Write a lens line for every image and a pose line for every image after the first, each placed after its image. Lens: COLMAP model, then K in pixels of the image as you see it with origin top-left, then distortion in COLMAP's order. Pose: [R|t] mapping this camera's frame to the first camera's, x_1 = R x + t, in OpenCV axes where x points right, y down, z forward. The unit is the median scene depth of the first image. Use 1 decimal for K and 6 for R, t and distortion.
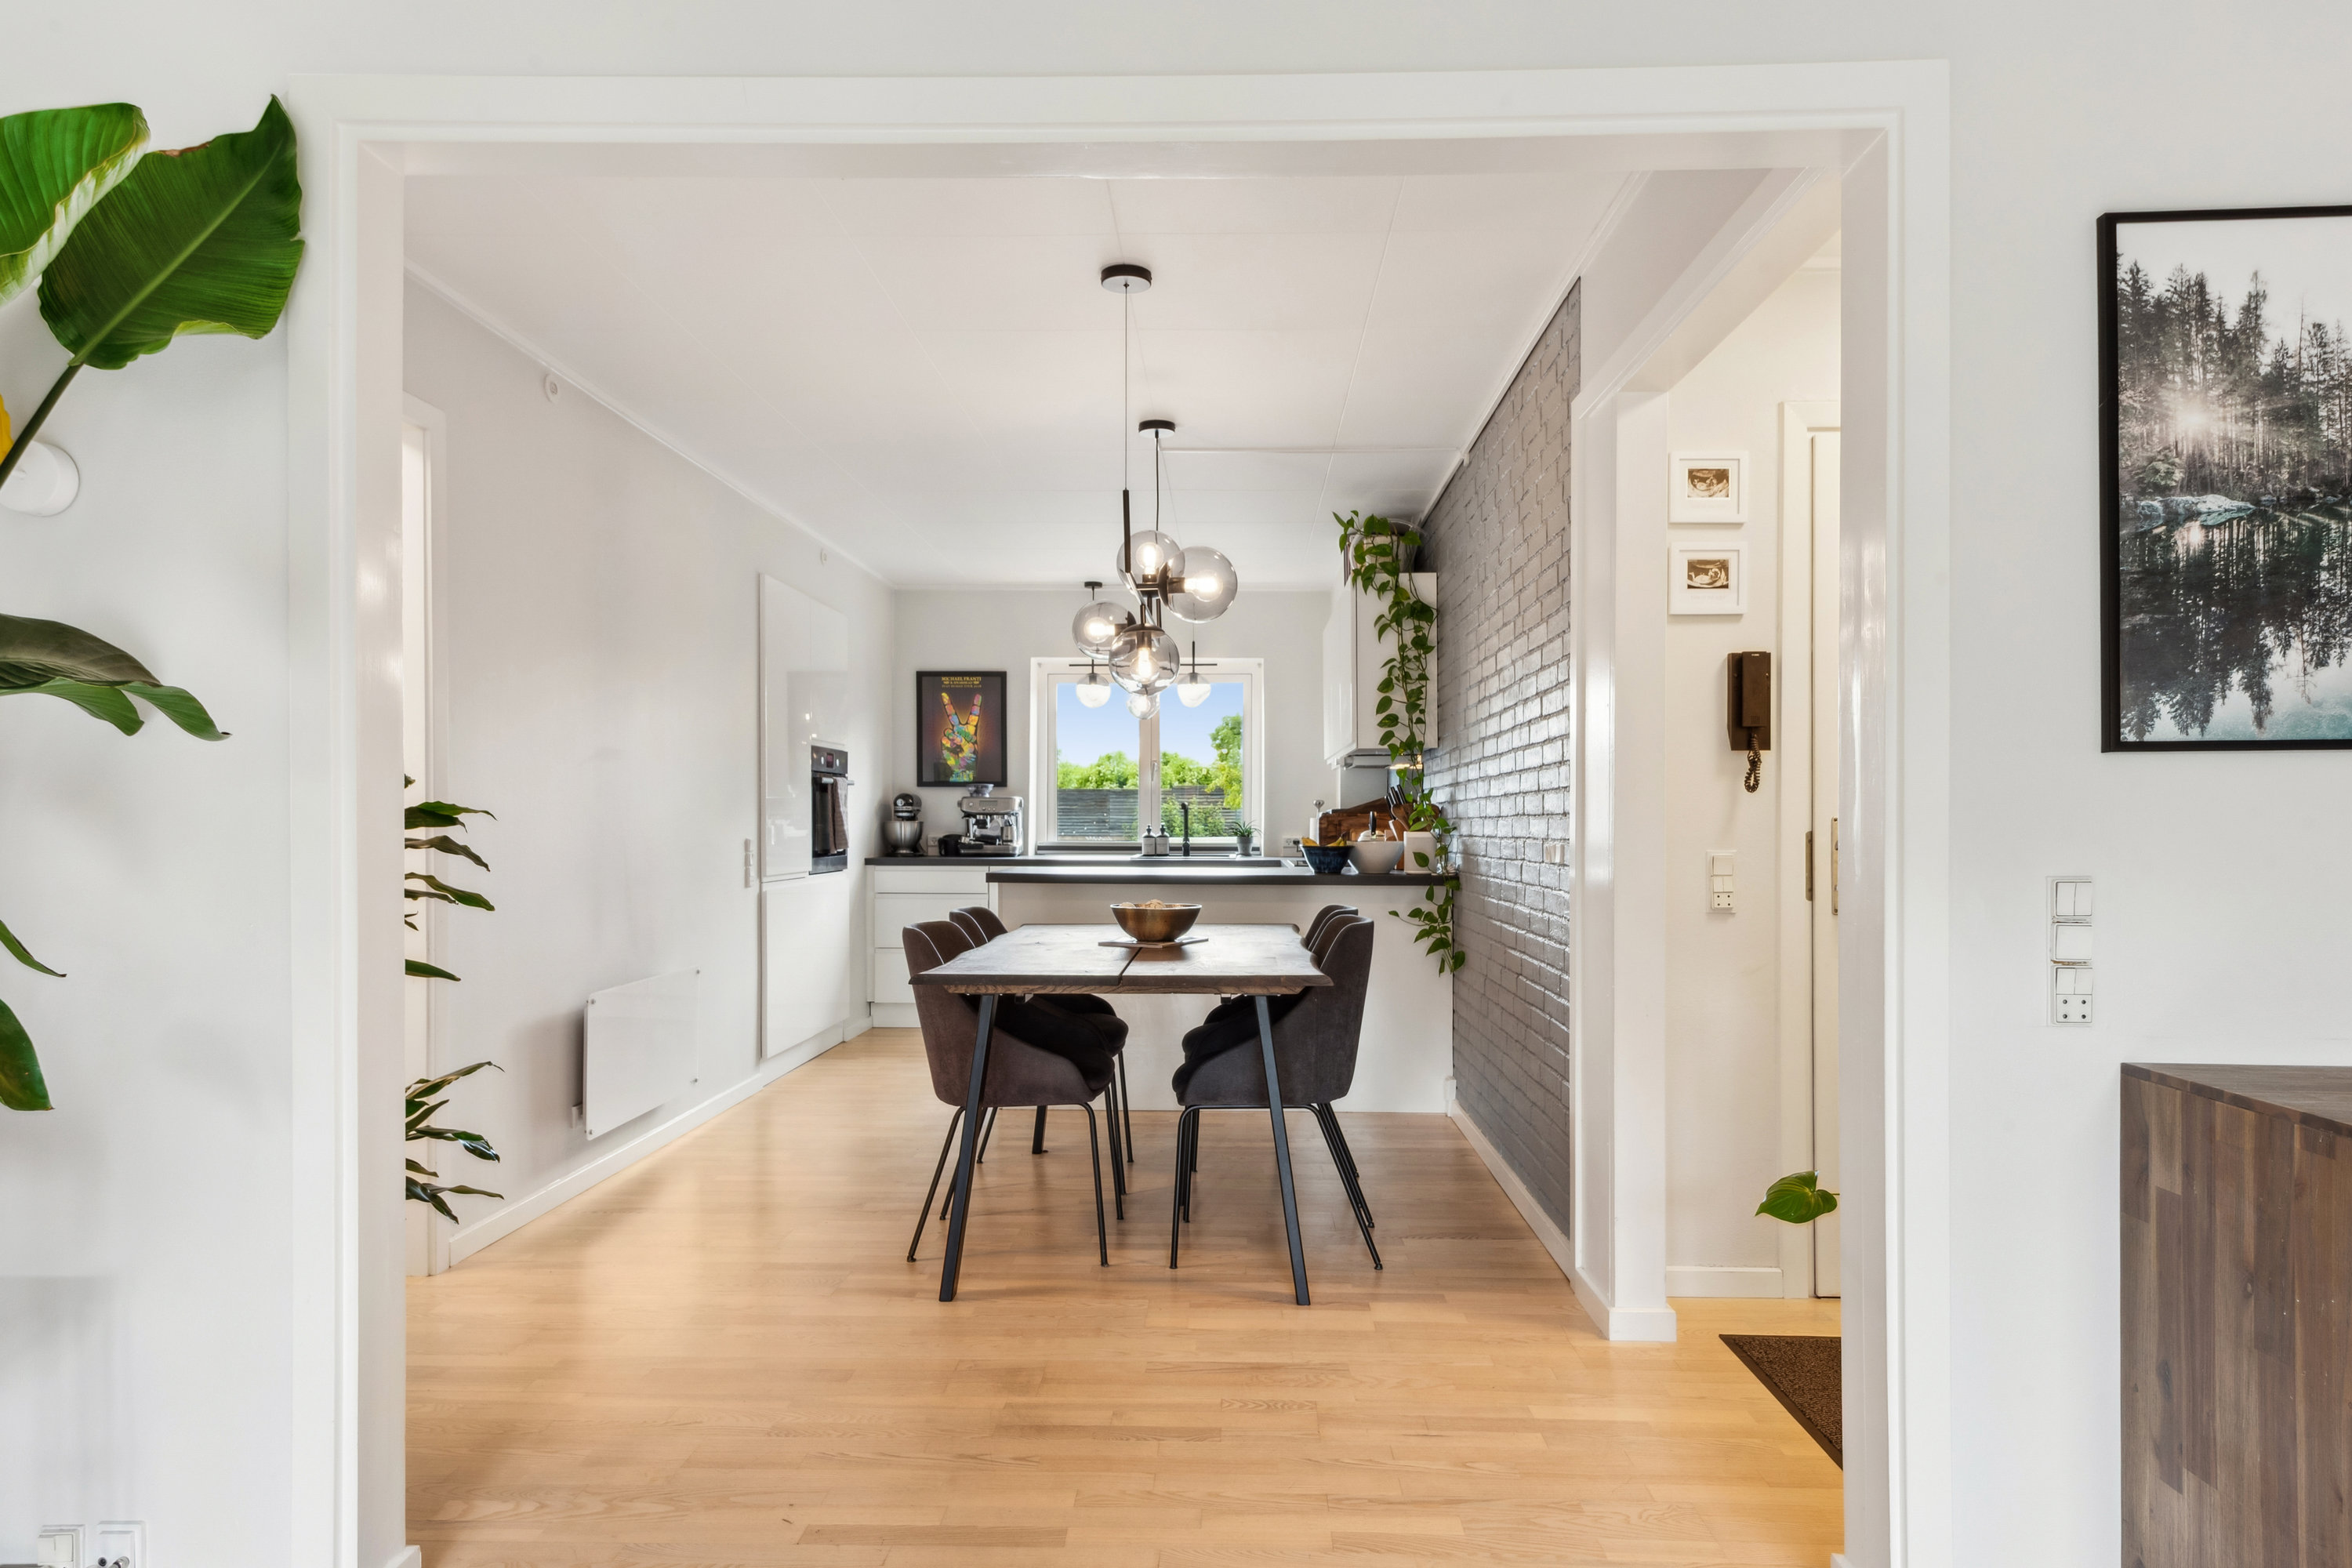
lens RADIAL K [[1384.1, 0, 1171.0], [0, 1384.1, 807.8], [0, 0, 1]] dist [0.019002, 0.000351]
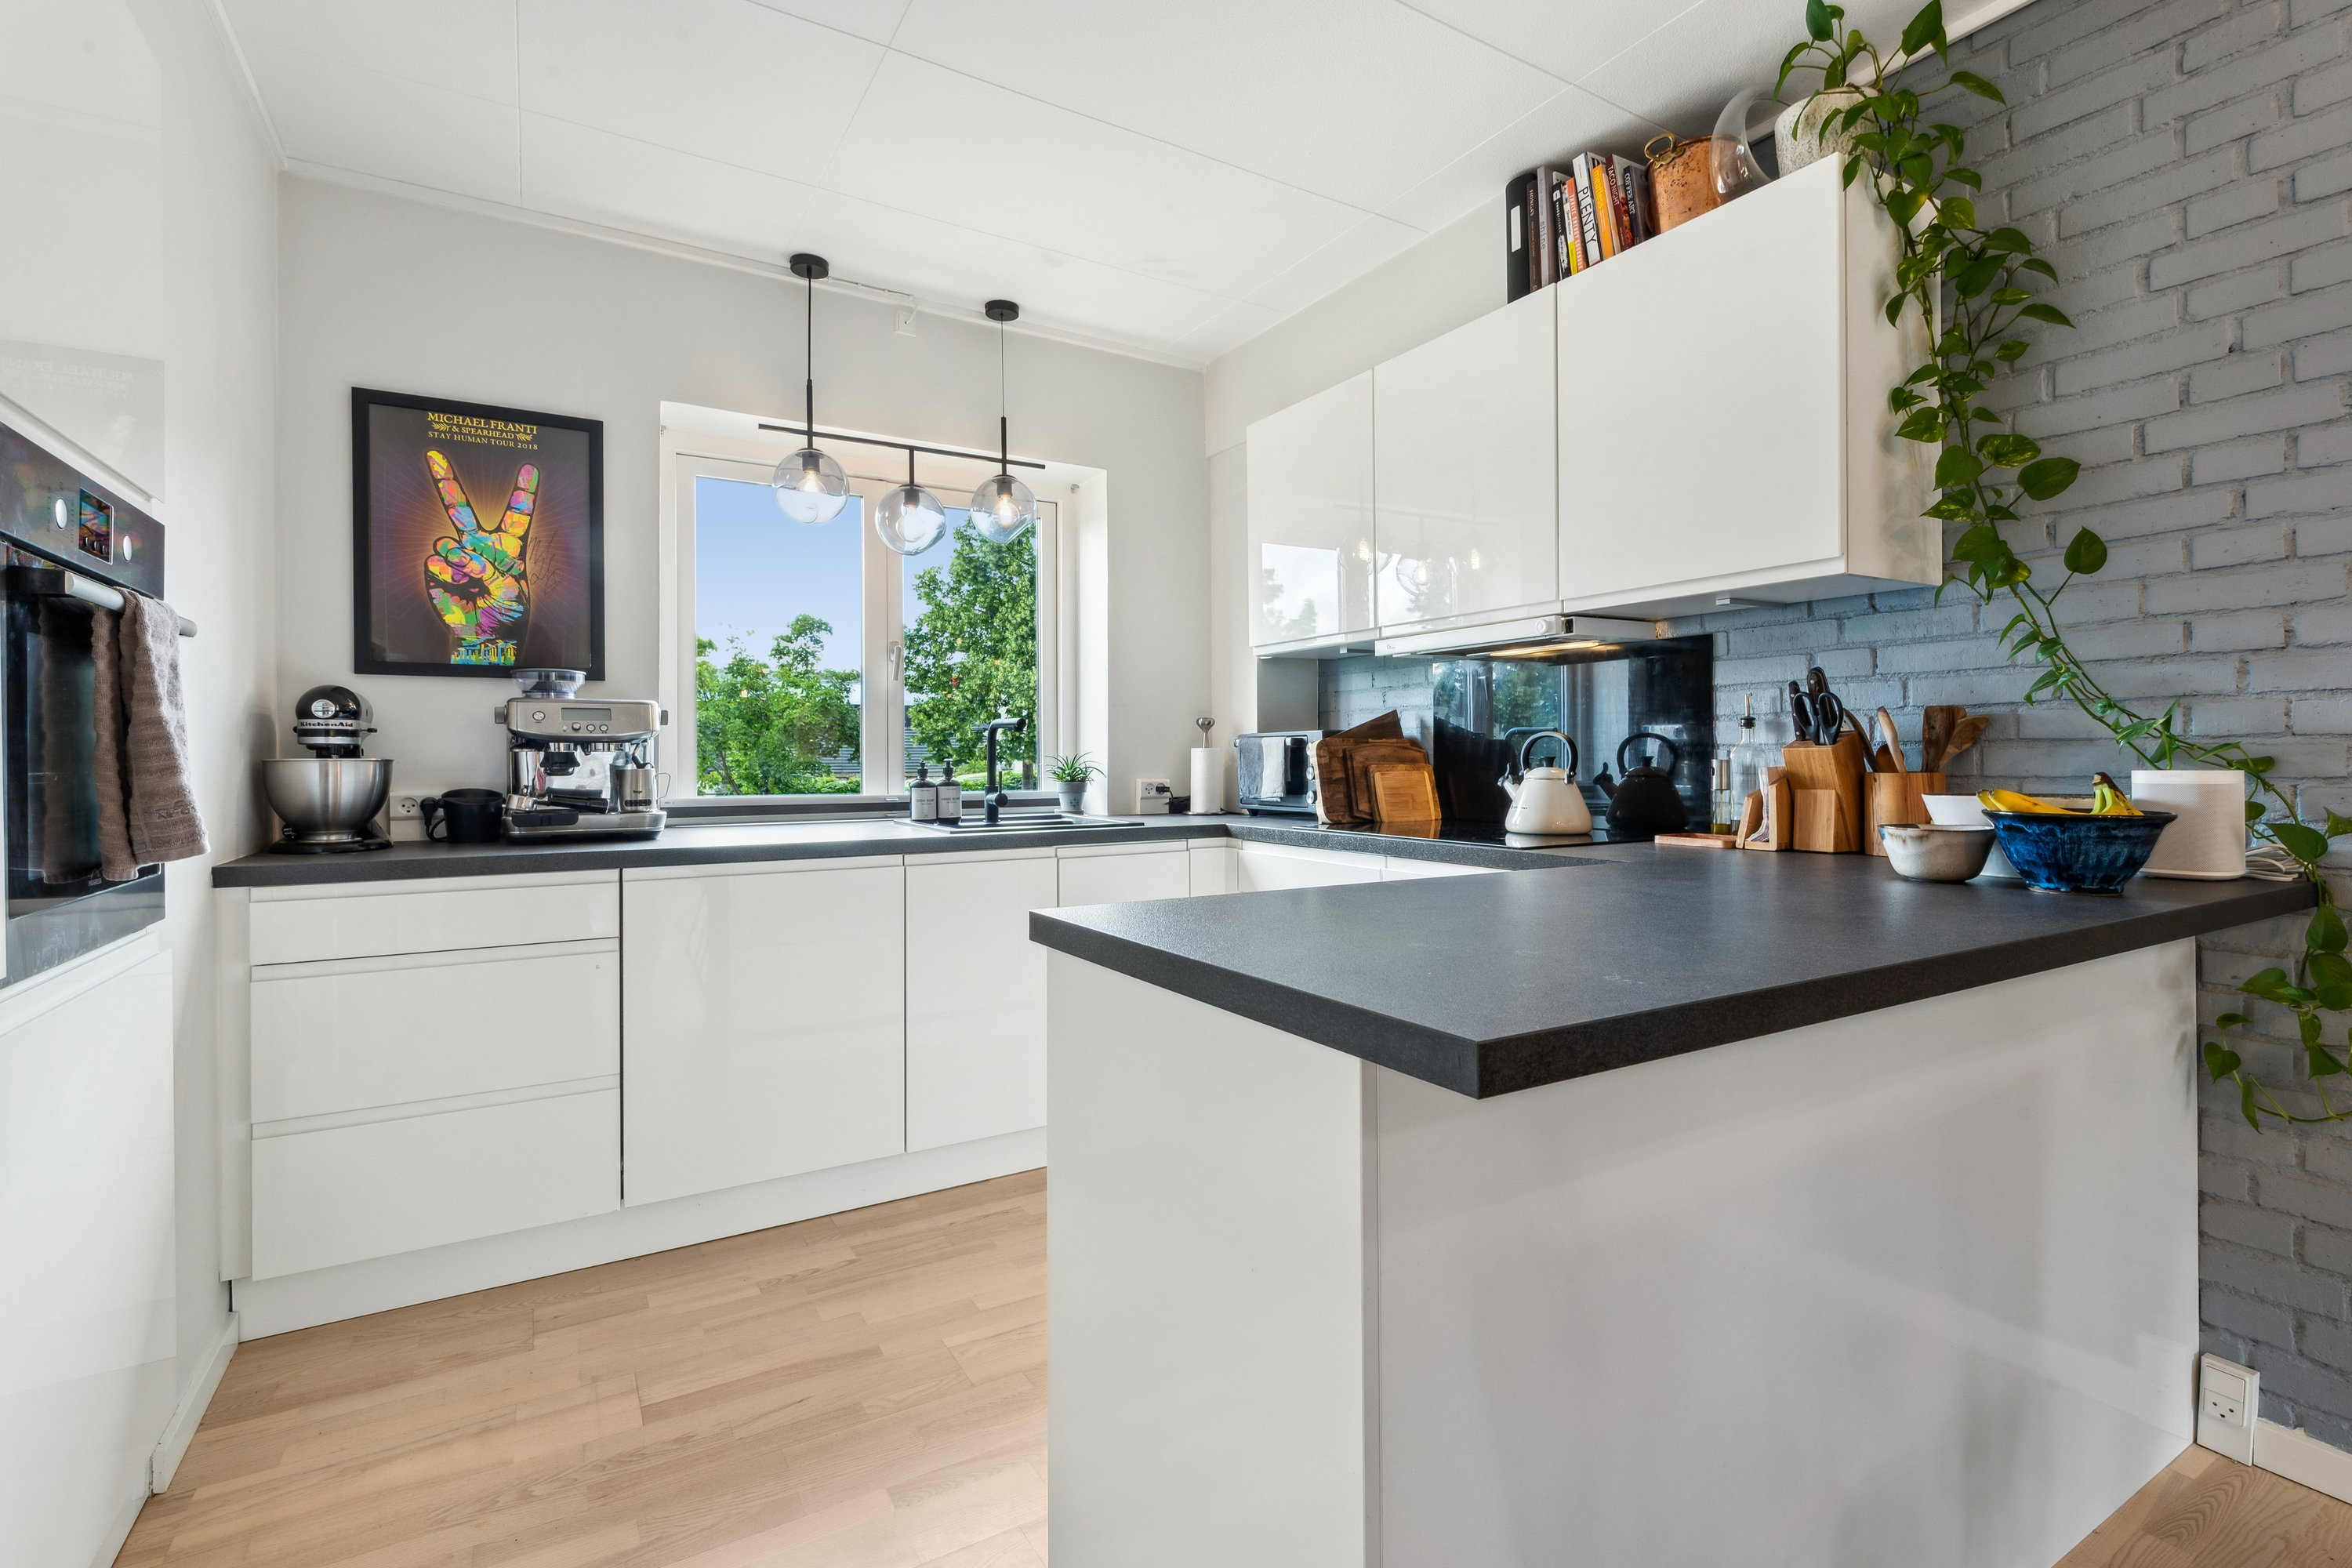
lens RADIAL K [[1098.1, 0, 1177.9], [0, 1098.1, 757.7], [0, 0, 1]] dist [0.031140, -0.020456]
pose [[0.839040, -0.008517, 0.544004, -0.238488], [0.002840, 0.999932, 0.011275, 0.009761], [-0.544063, -0.007915, 0.839007, 0.898867]]
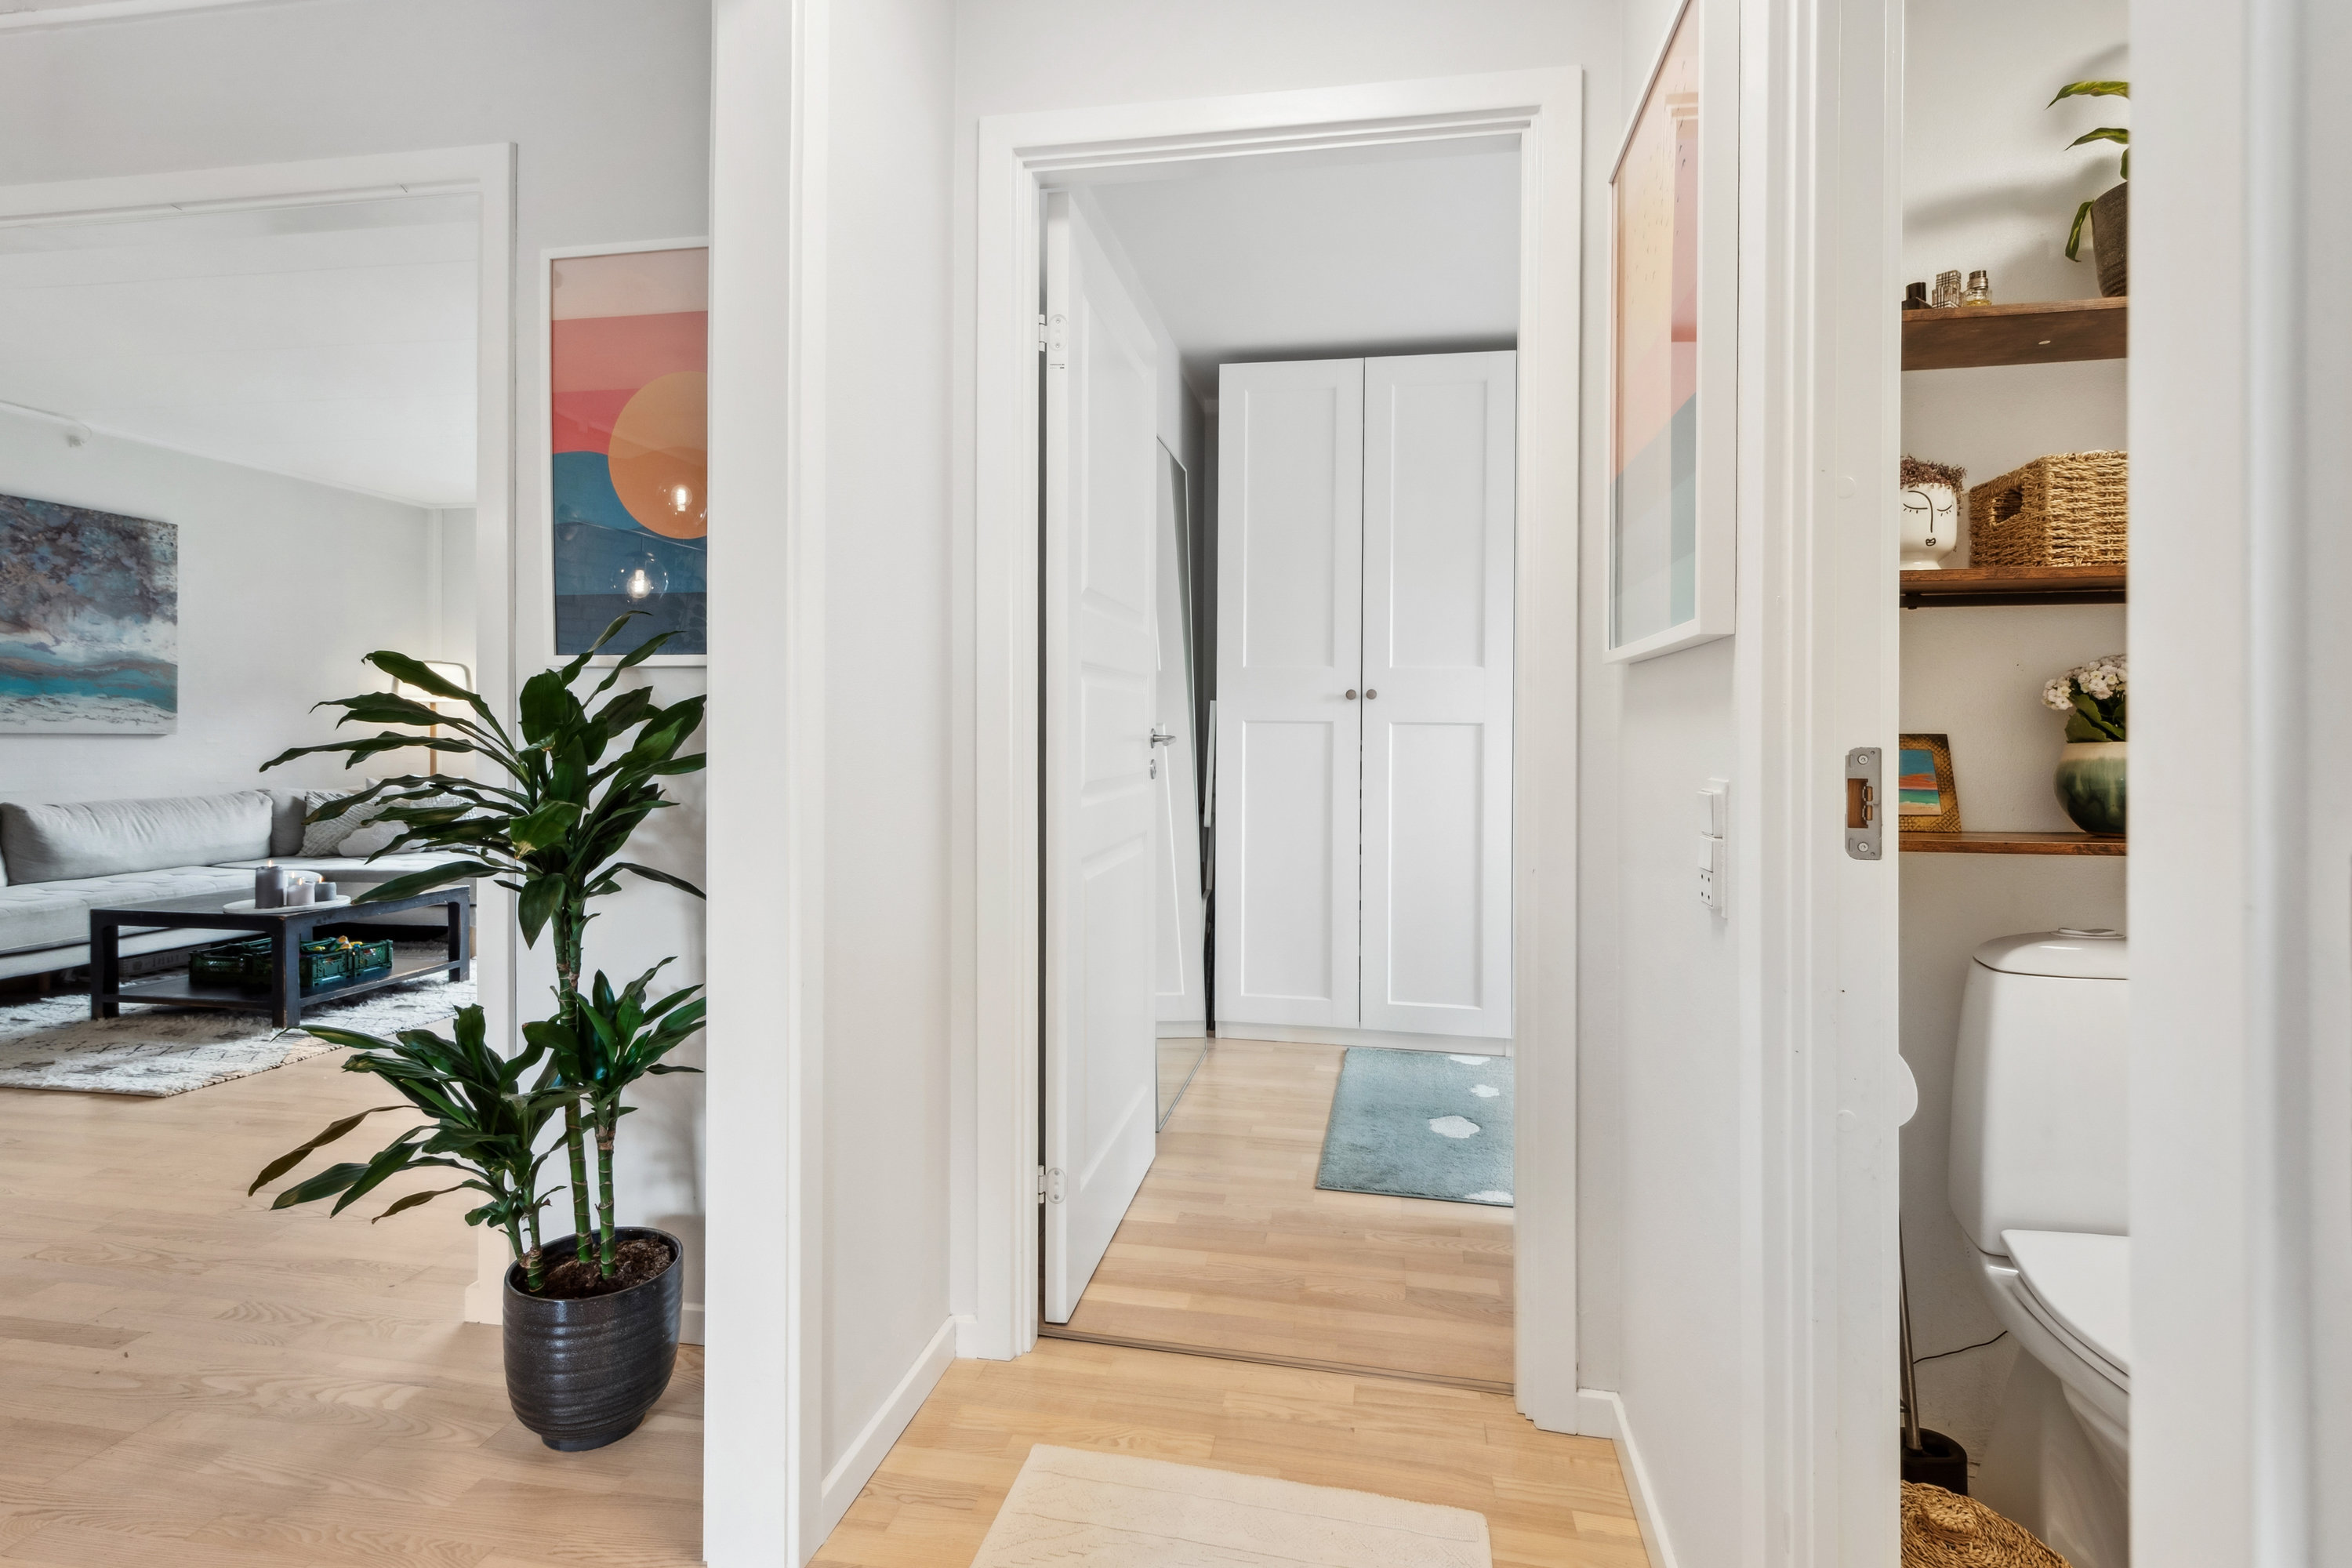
lens RADIAL K [[1152.9, 0, 1178.8], [0, 1152.9, 730.8], [0, 0, 1]] dist [0.000667, -0.000272]
pose [[-0.991075, -0.010385, 0.132900, -0.502995], [-0.011788, 0.999883, -0.009770, 0.011699], [-0.132783, -0.011249, -0.991081, 0.749273]]
